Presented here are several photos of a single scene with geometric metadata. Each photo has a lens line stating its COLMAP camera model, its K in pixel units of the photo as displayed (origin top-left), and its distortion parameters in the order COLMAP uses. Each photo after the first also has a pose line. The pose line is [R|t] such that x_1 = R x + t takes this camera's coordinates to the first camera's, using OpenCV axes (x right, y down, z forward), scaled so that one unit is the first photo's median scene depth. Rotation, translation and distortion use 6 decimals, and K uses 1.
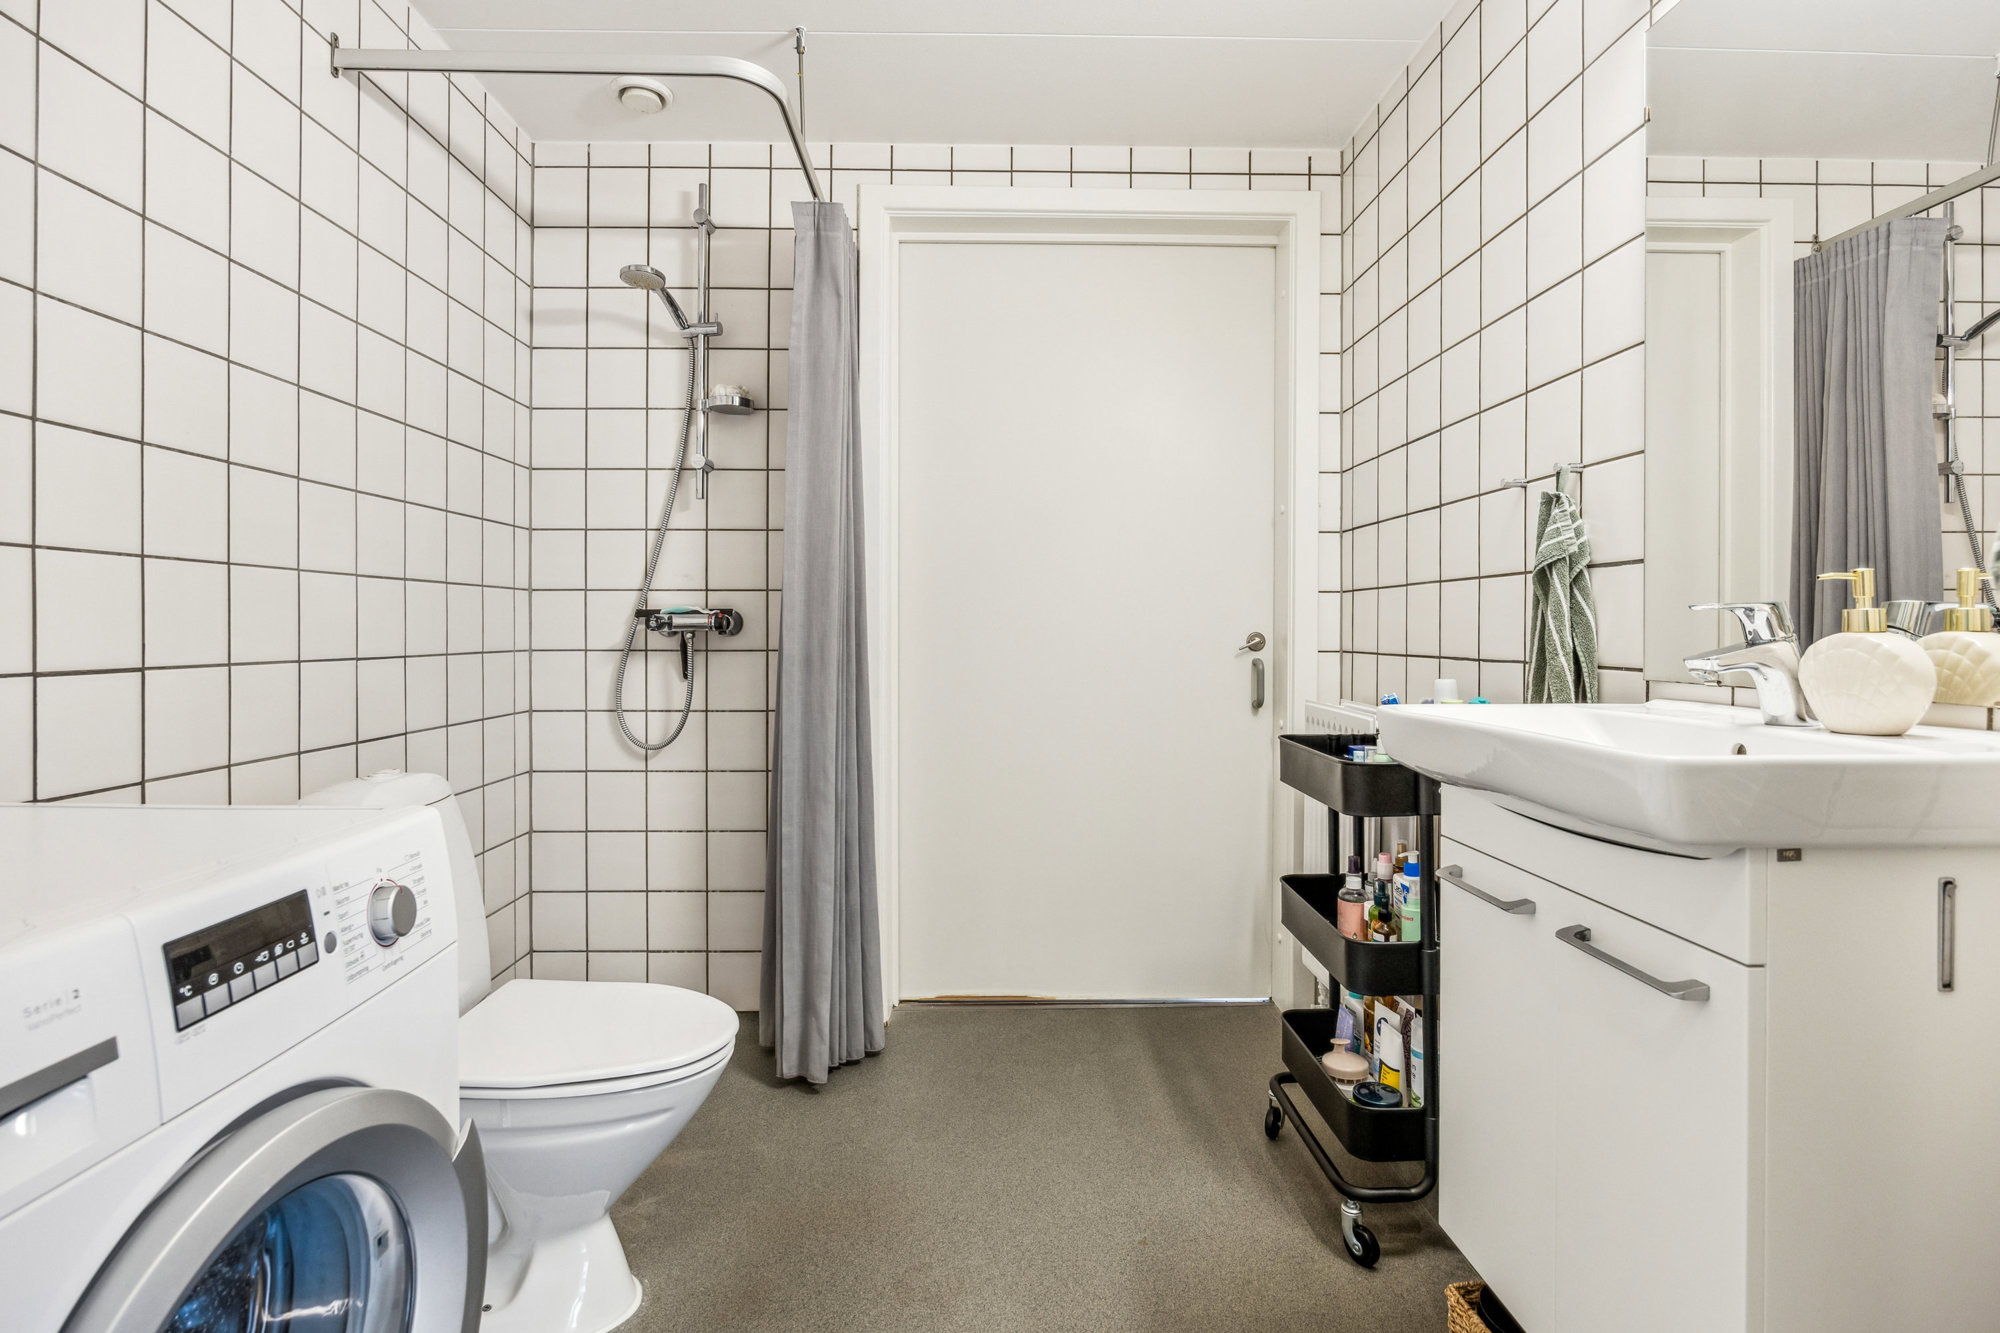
lens RADIAL K [[1472.1, 0, 997.0], [0, 1472.1, 664.5], [0, 0, 1]] dist [0.049369, 0.001082]
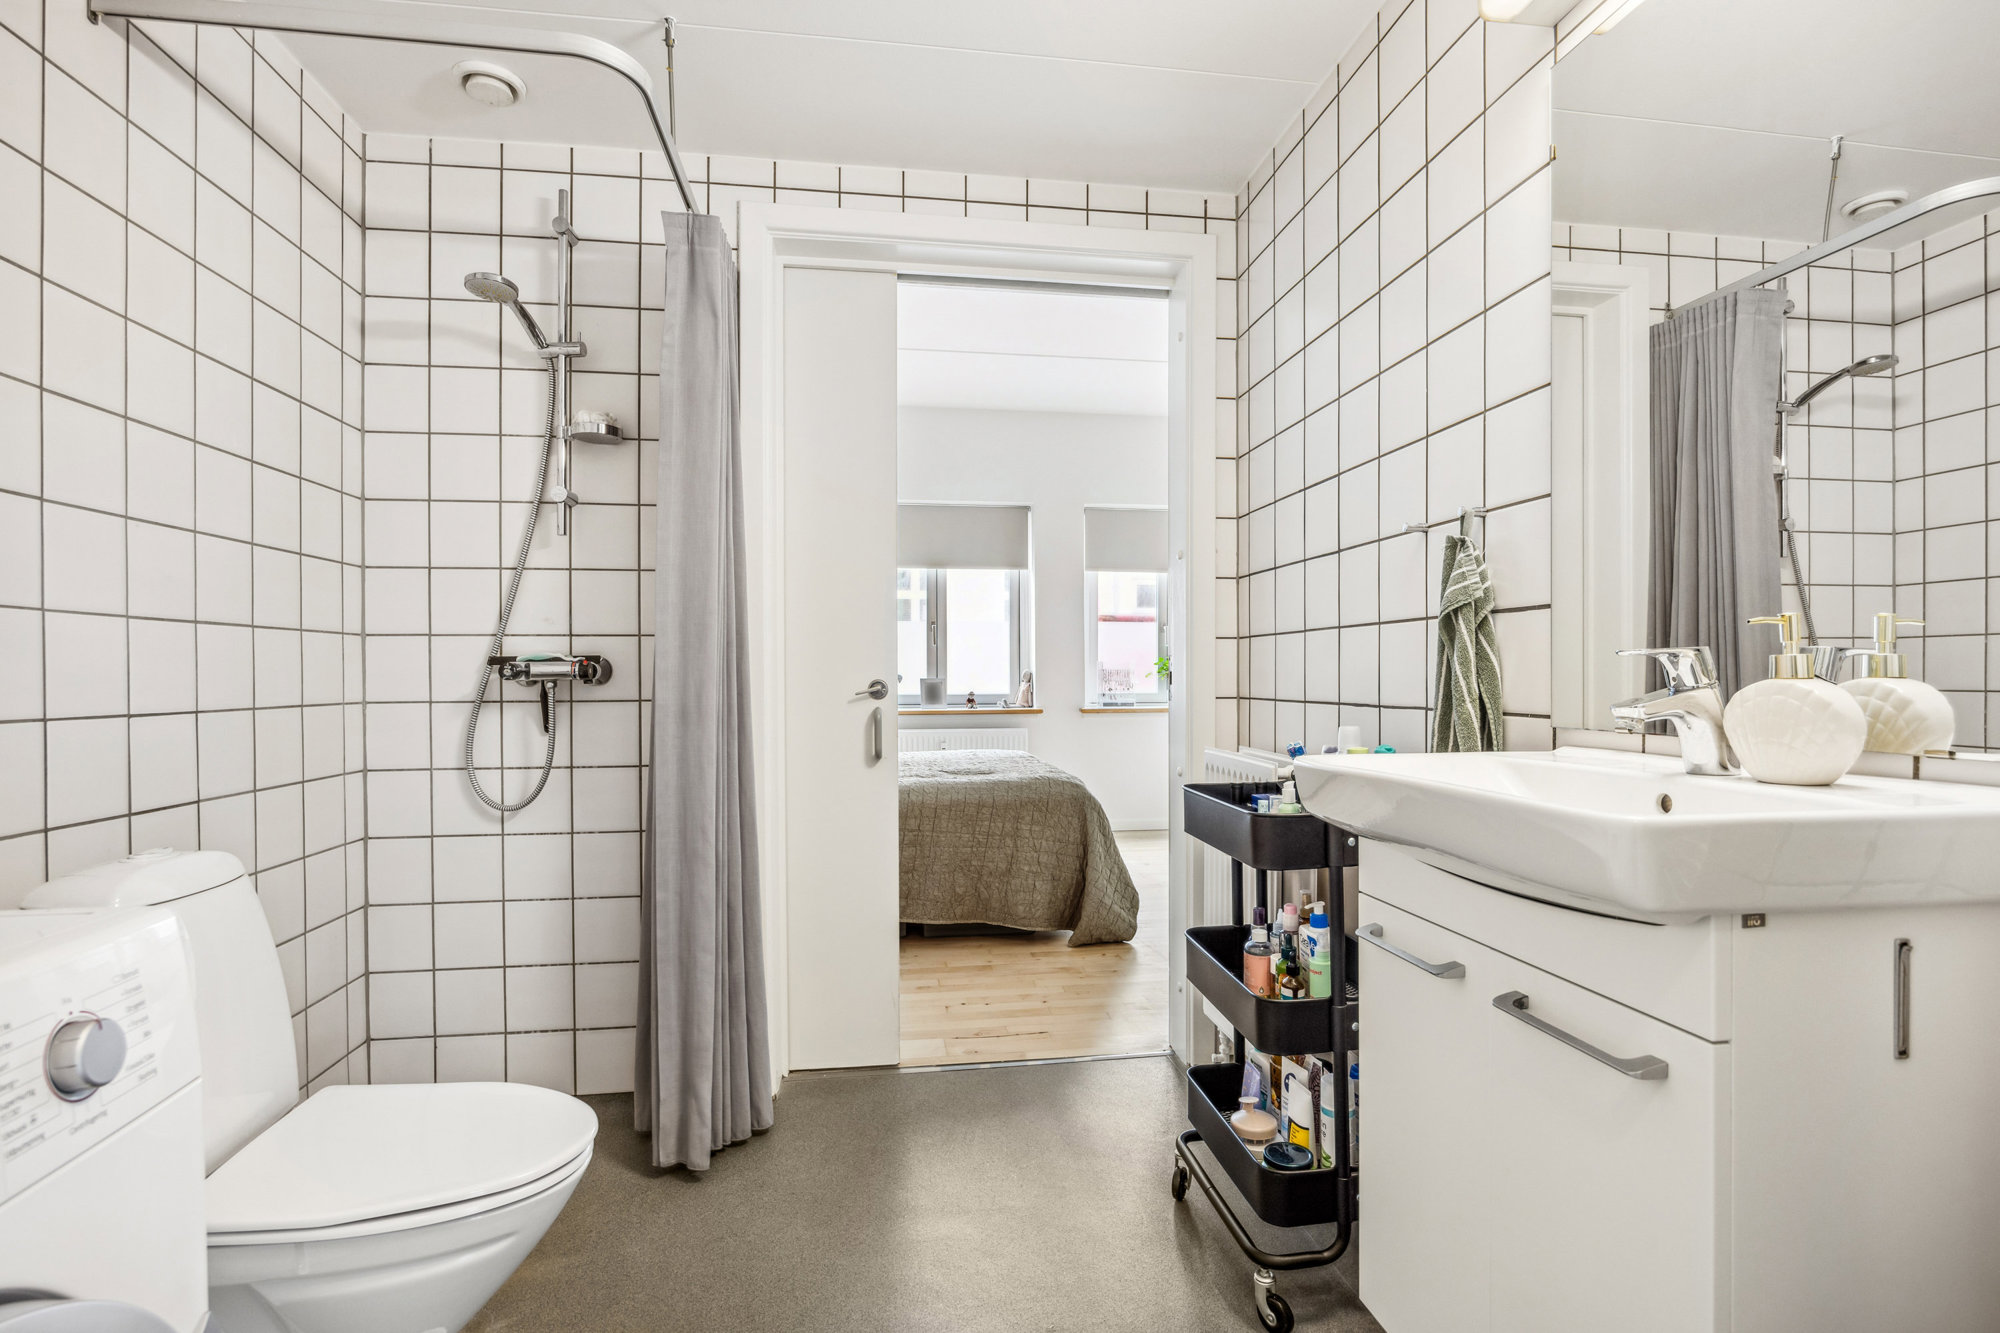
lens RADIAL K [[938.2, 0, 1006.7], [0, 938.2, 705.0], [0, 0, 1]] dist [-0.026321, -0.000662]
pose [[0.993711, -0.006627, 0.111777, 0.007158], [0.005659, 0.999944, 0.008974, -0.011127], [-0.111831, -0.008285, 0.993693, 0.407172]]
